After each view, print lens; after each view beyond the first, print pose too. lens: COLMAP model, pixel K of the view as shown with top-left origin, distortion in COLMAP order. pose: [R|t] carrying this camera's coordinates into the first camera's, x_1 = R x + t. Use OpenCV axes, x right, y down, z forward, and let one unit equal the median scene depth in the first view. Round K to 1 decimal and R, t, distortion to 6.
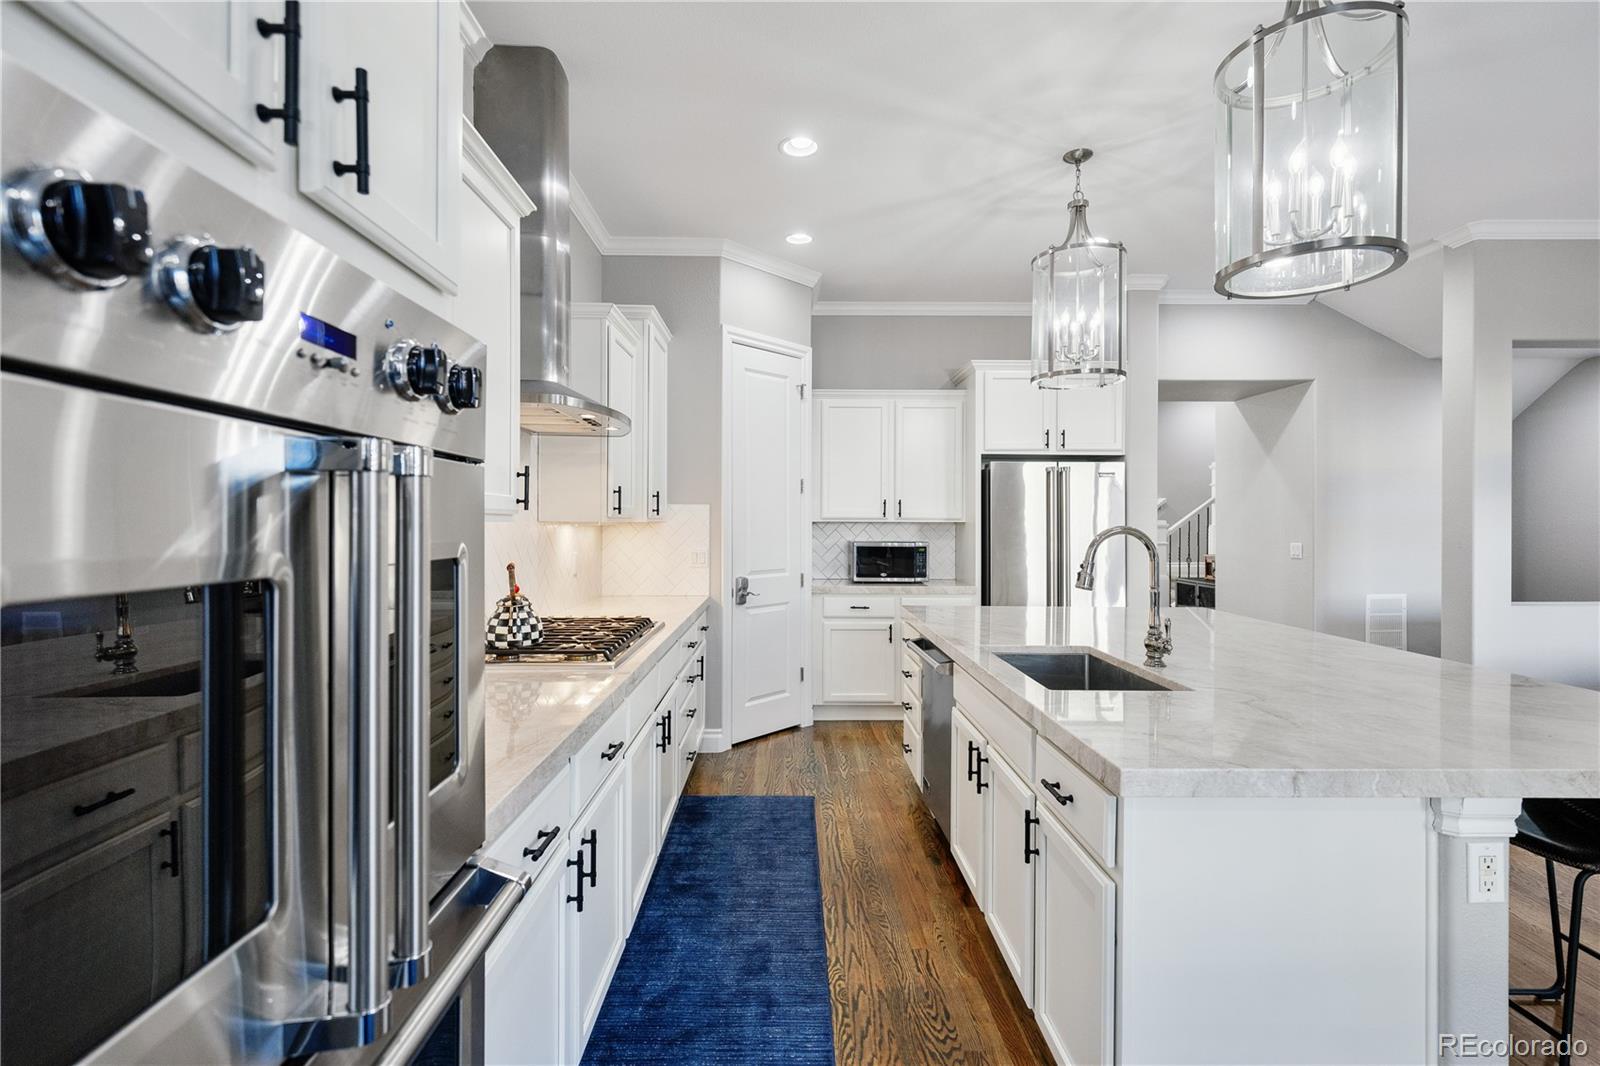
lens RADIAL K [[725.3, 0, 799.4], [0, 725.3, 518.2], [0, 0, 1]] dist [0.014116, -0.010476]
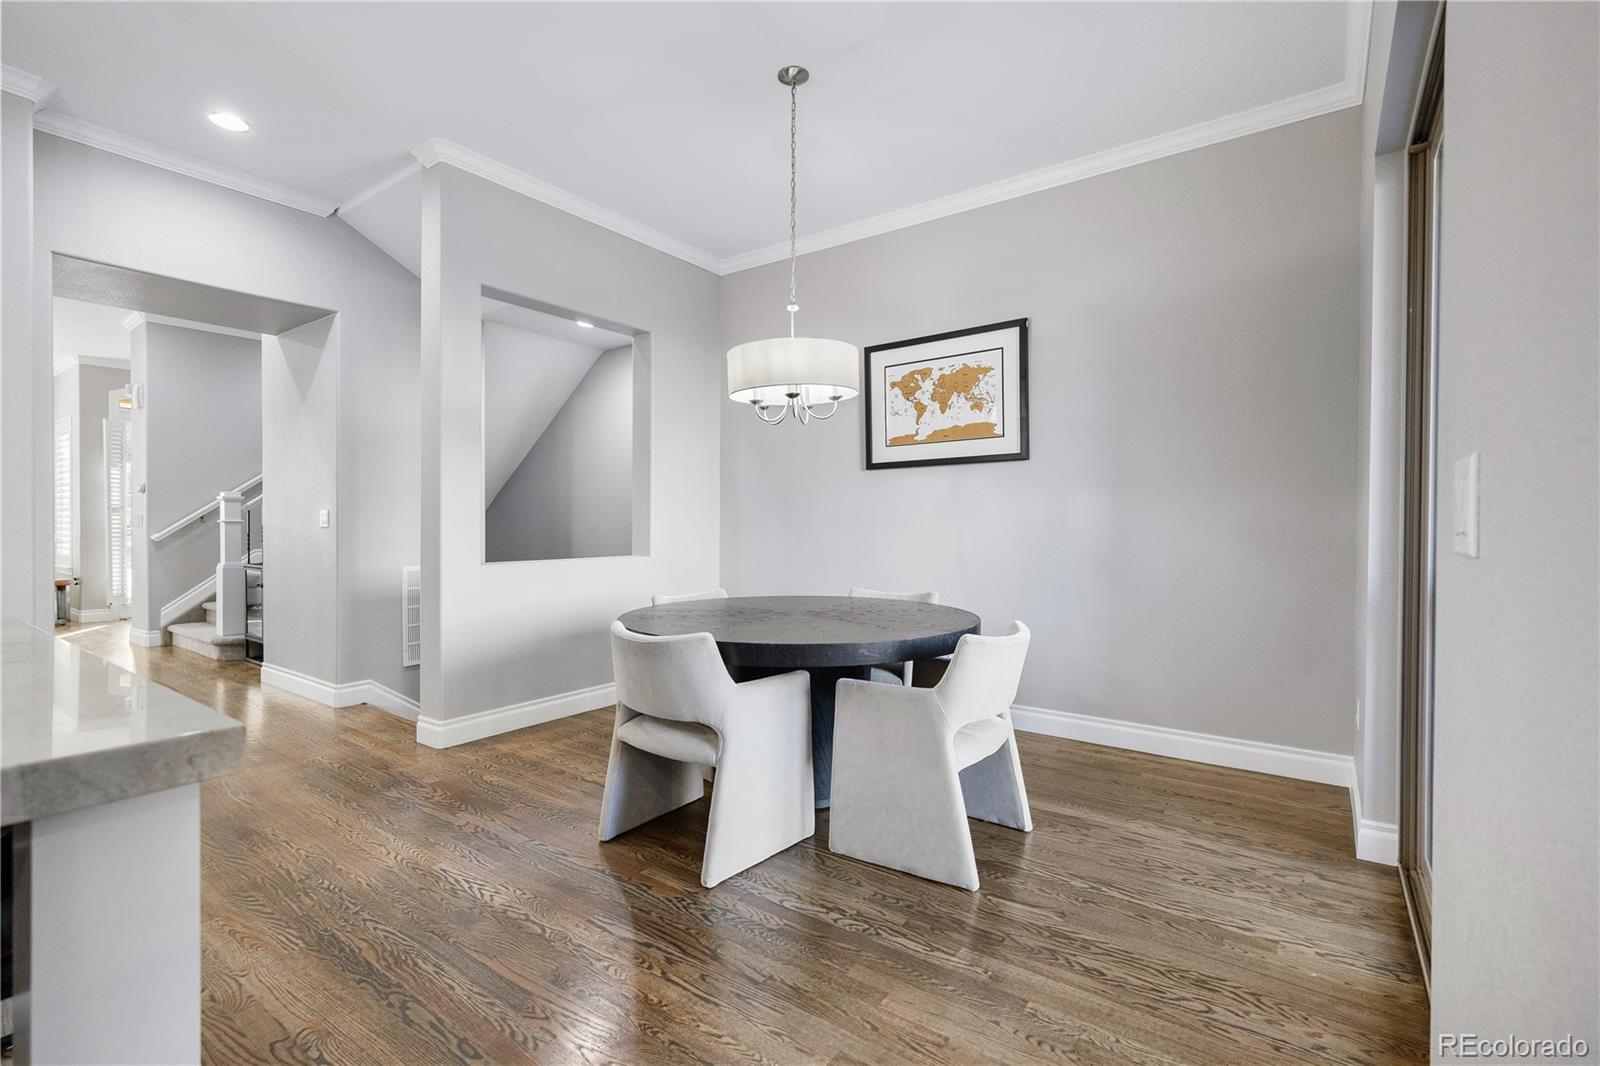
lens RADIAL K [[719.3, 0, 797.6], [0, 719.3, 528.9], [0, 0, 1]] dist [0.000526, -0.000029]
pose [[0.603730, -0.004929, 0.797173, 0.603330], [-0.004033, 0.999949, 0.009237, 0.078929], [-0.797178, -0.008791, 0.603680, 0.128577]]
